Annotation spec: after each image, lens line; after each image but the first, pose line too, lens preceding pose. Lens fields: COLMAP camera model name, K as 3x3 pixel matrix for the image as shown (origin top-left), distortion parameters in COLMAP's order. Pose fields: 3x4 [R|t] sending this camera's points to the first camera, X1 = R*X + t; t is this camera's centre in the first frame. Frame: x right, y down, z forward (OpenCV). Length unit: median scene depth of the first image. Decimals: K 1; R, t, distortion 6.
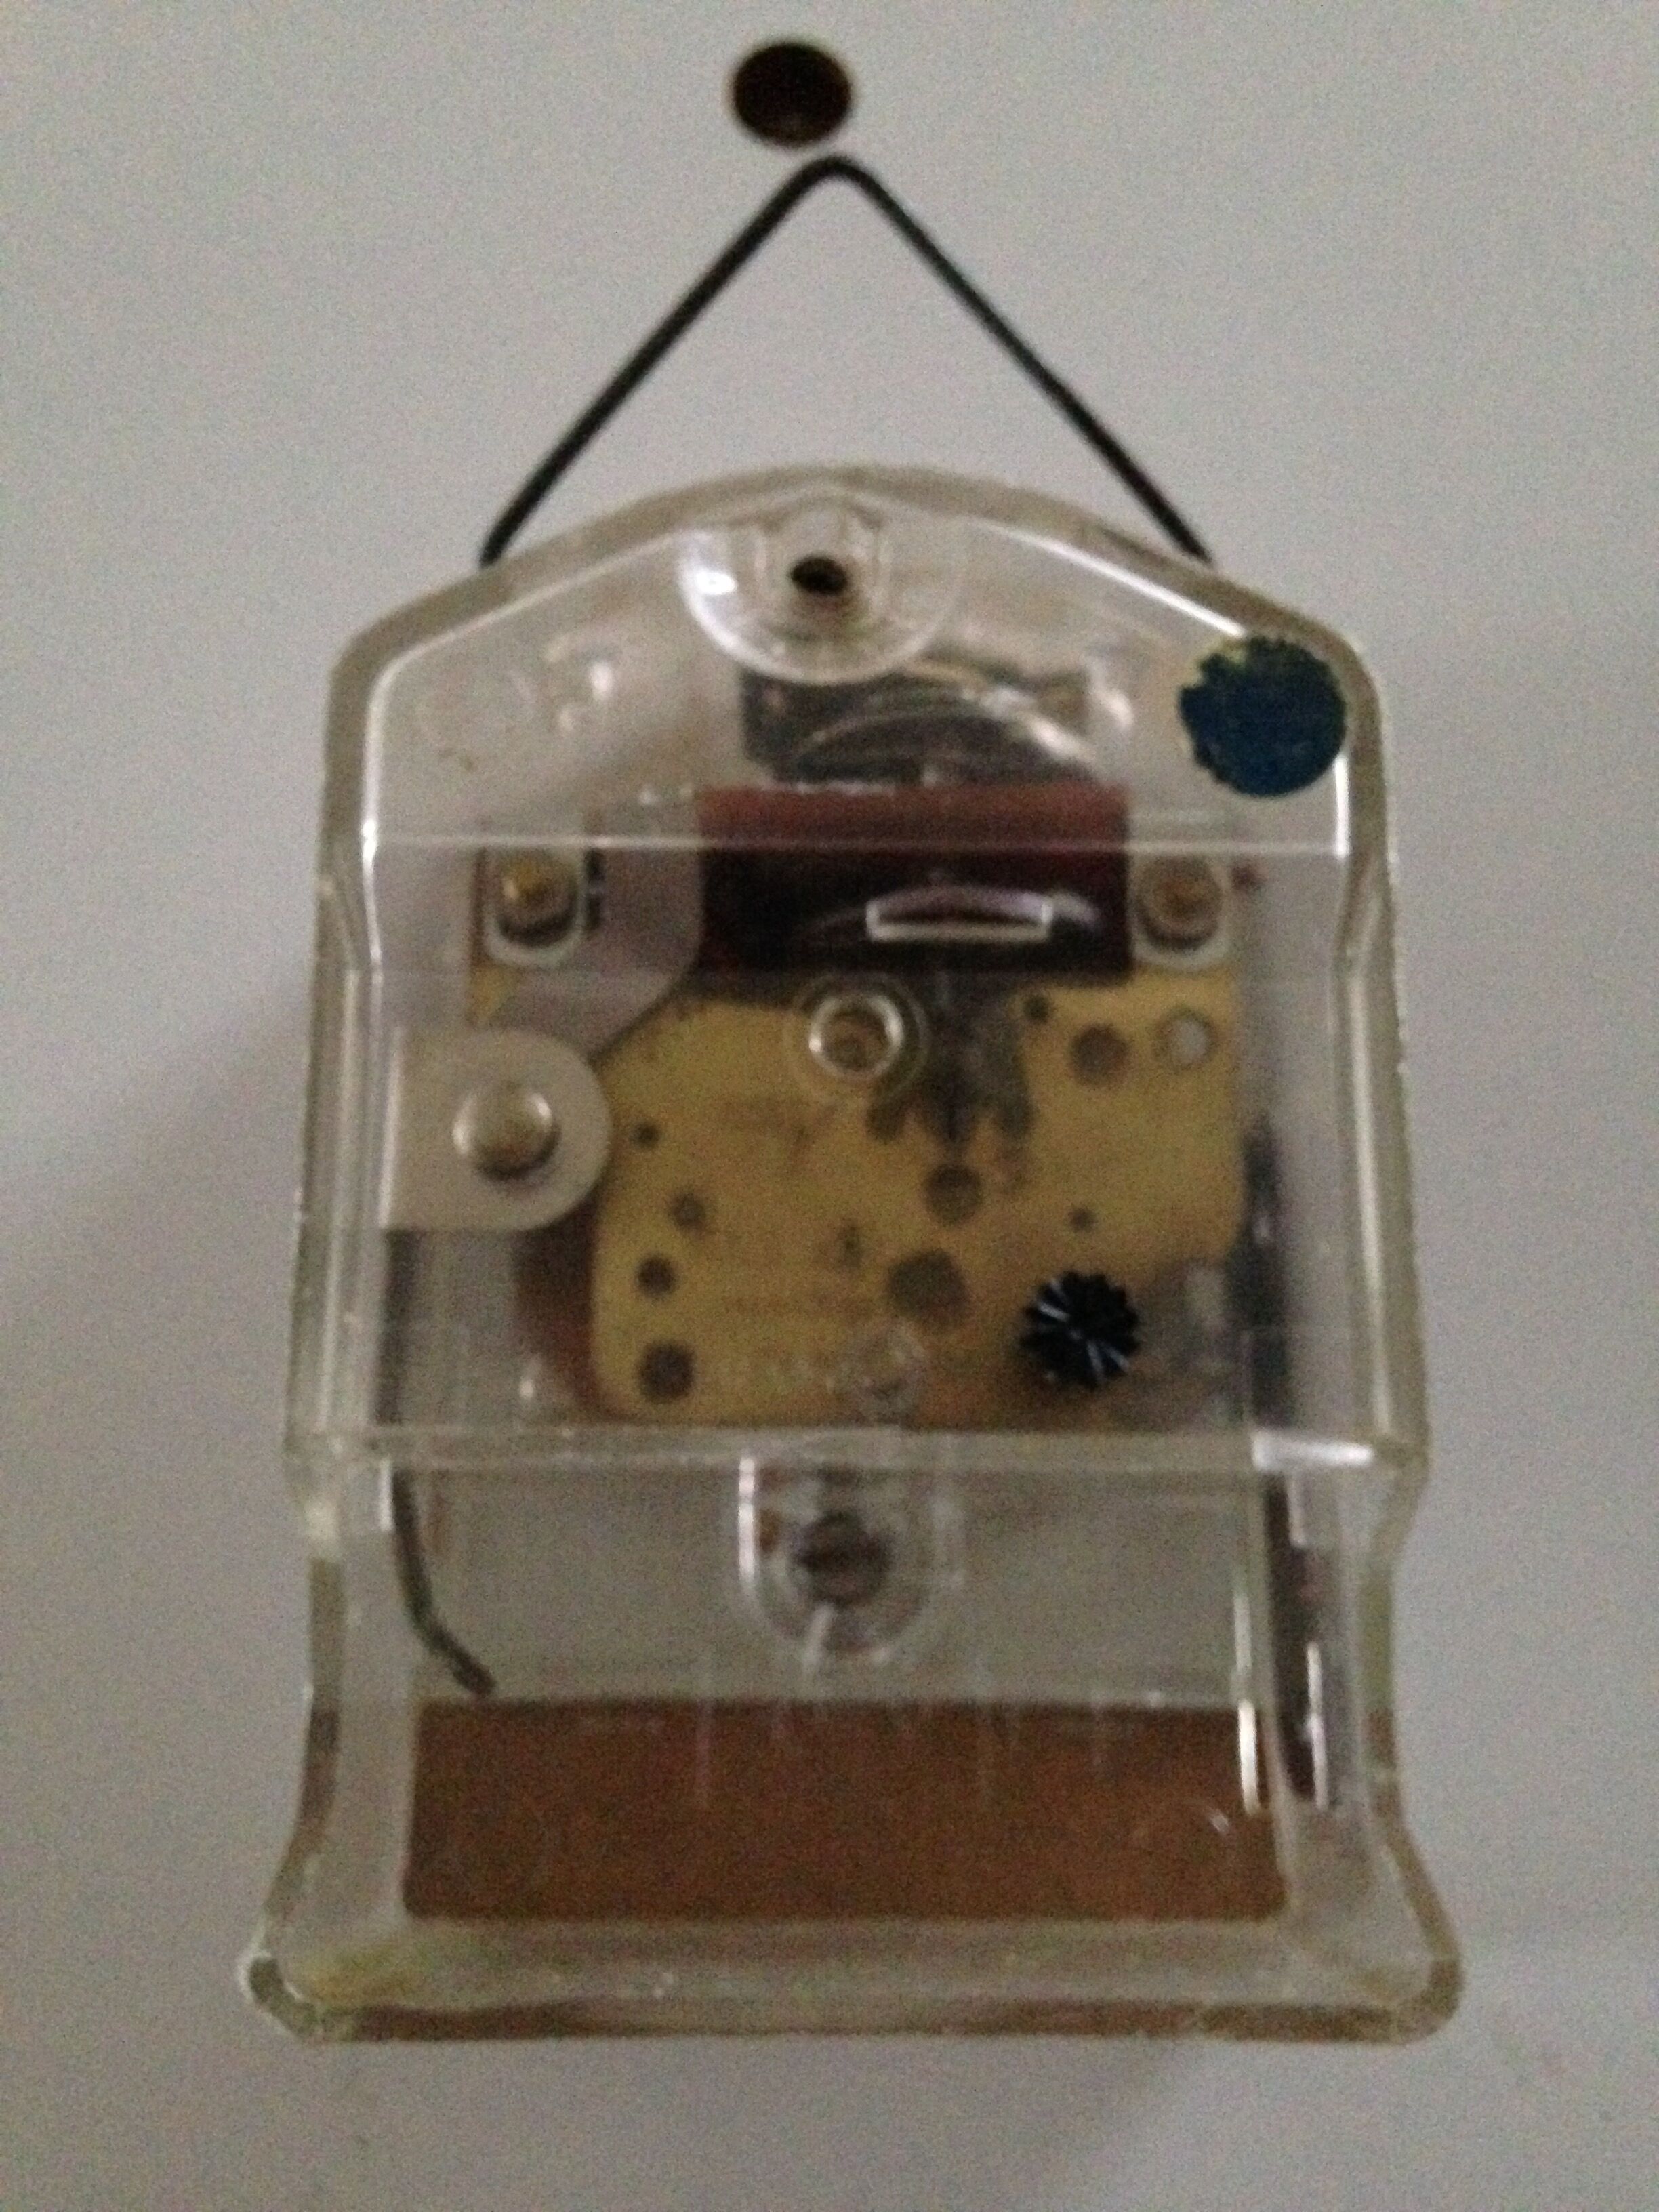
lens RADIAL K [[2243.9, 0, 813.4], [0, 2243.9, 1089.0], [0, 0, 1]] dist [0.000686, 0.000000]
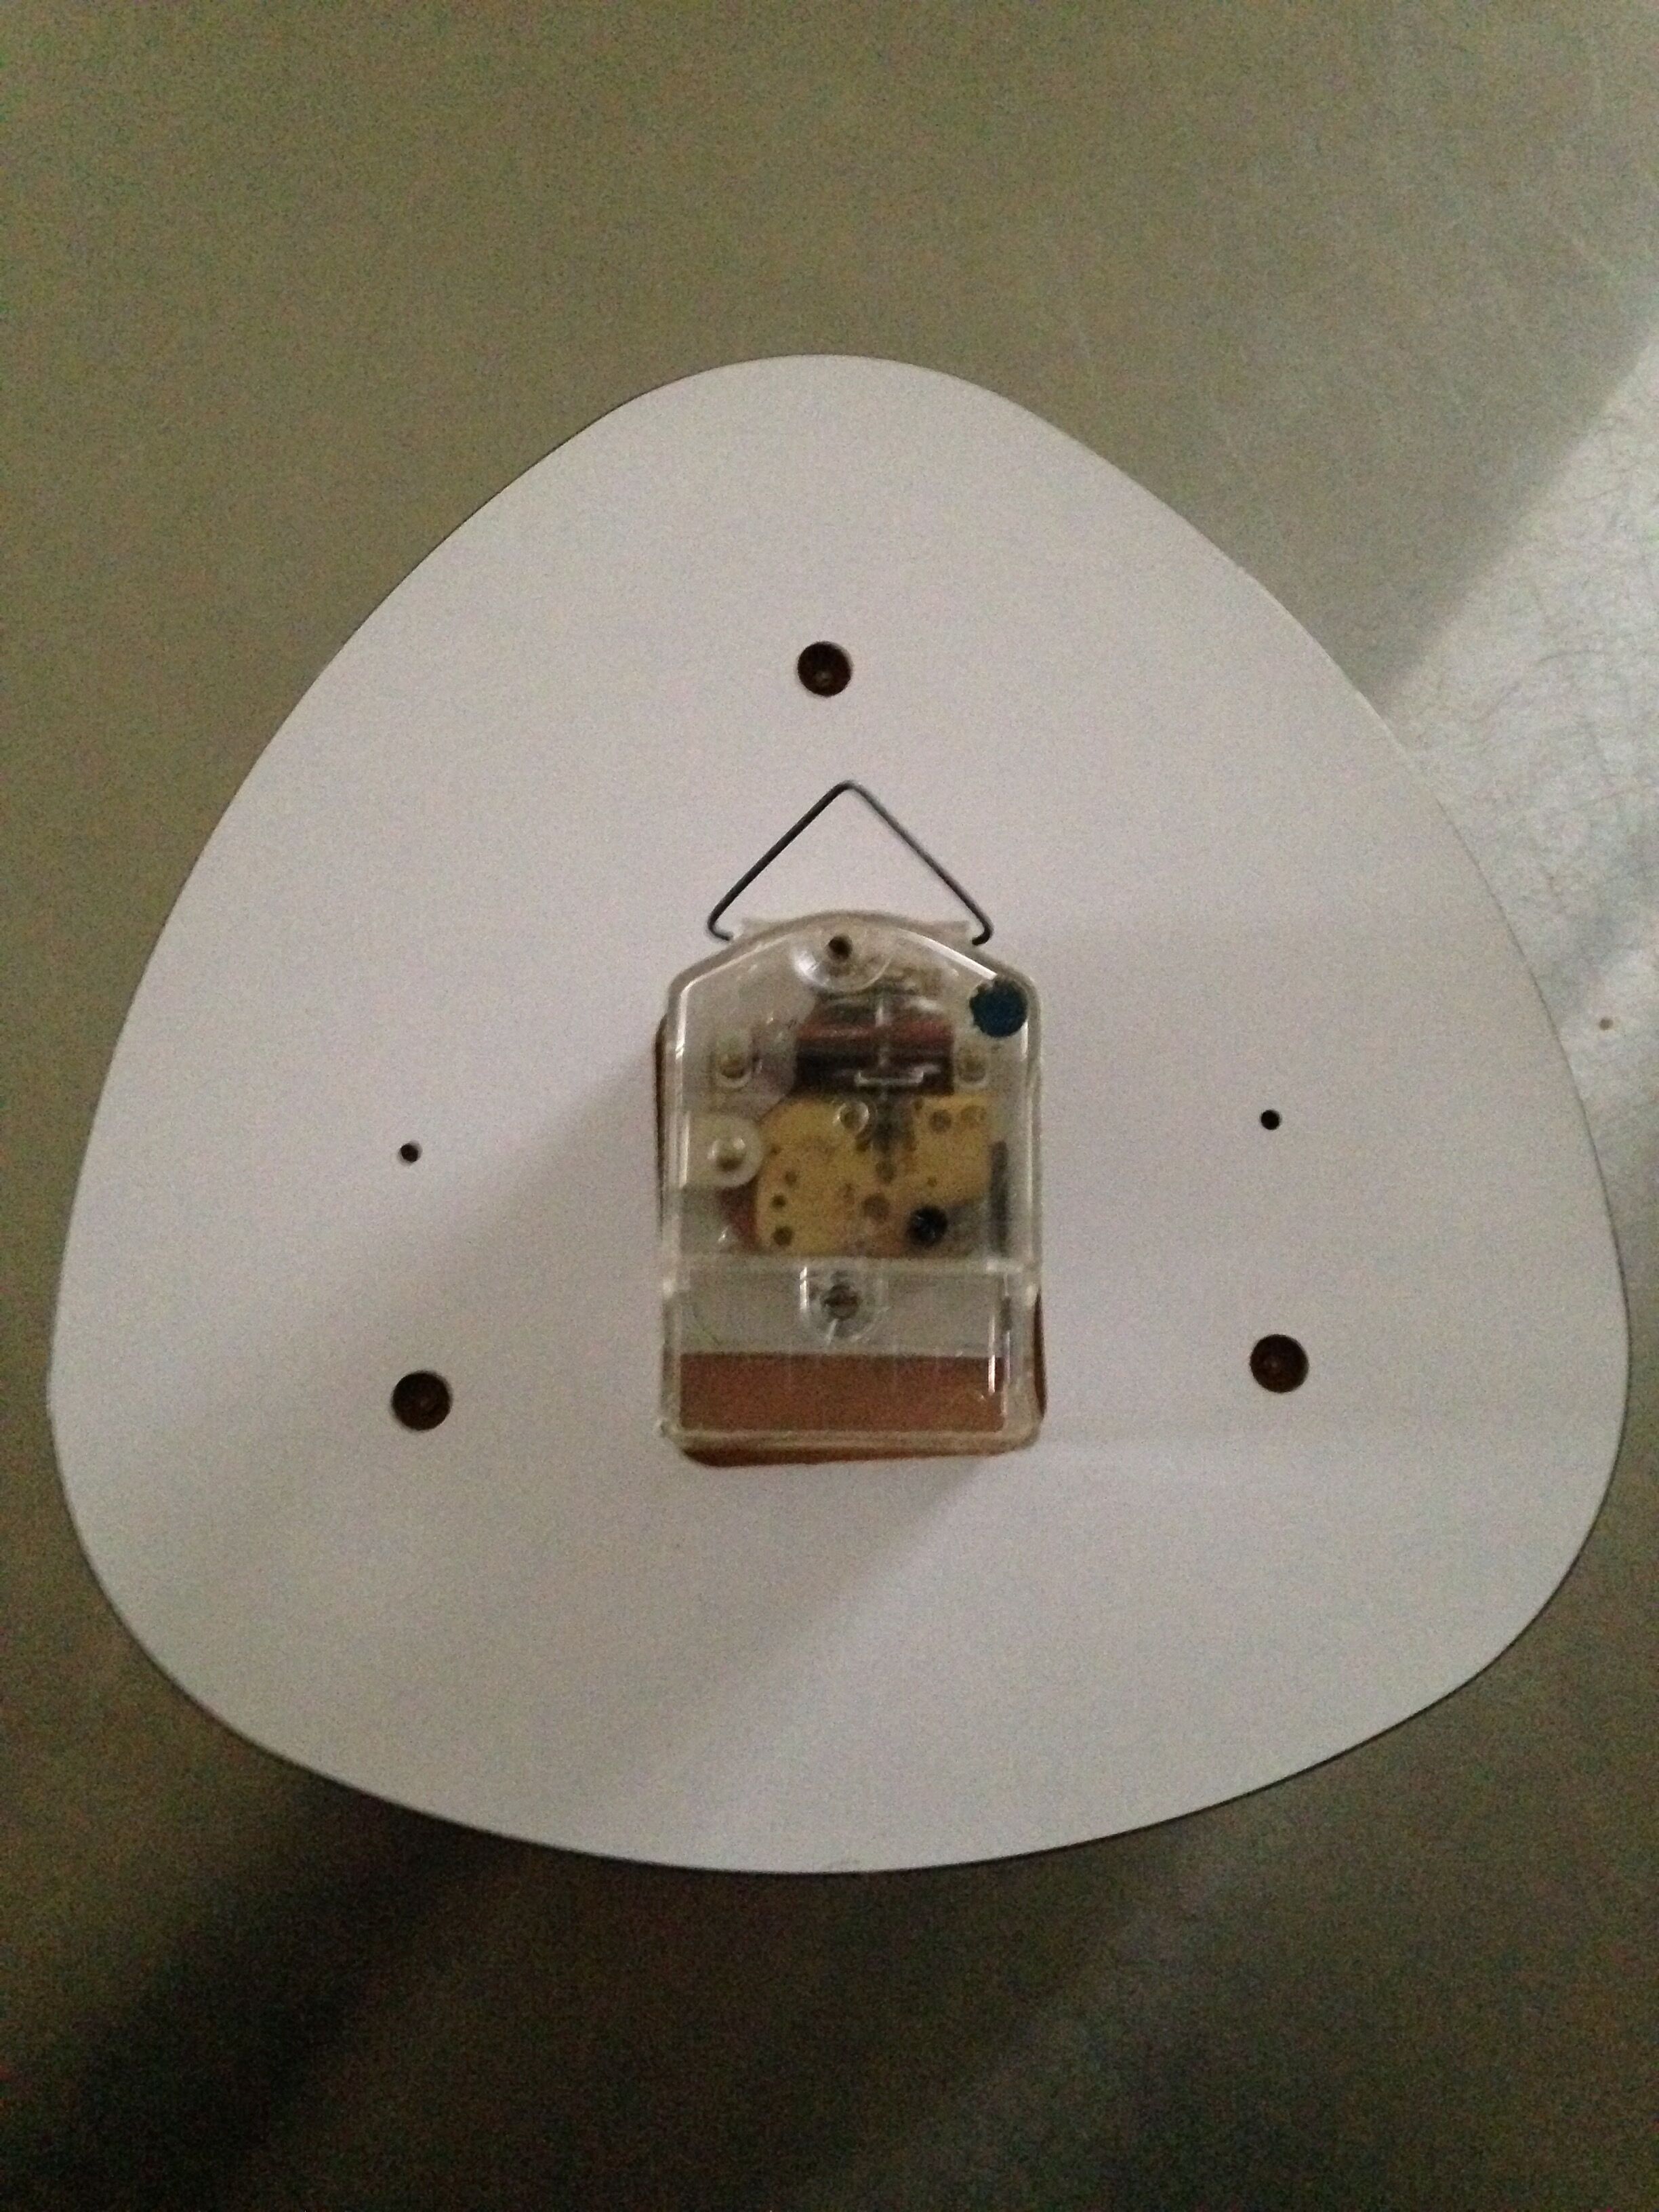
lens RADIAL K [[2243.9, 0, 835.9], [0, 2243.9, 1113.1], [0, 0, 1]] dist [0.000686, 0.000000]
pose [[0.999321, 0.007592, 0.036061, -0.098423], [-0.012063, 0.992031, 0.125414, -0.369899], [-0.034822, -0.125764, 0.991449, -1.718234]]
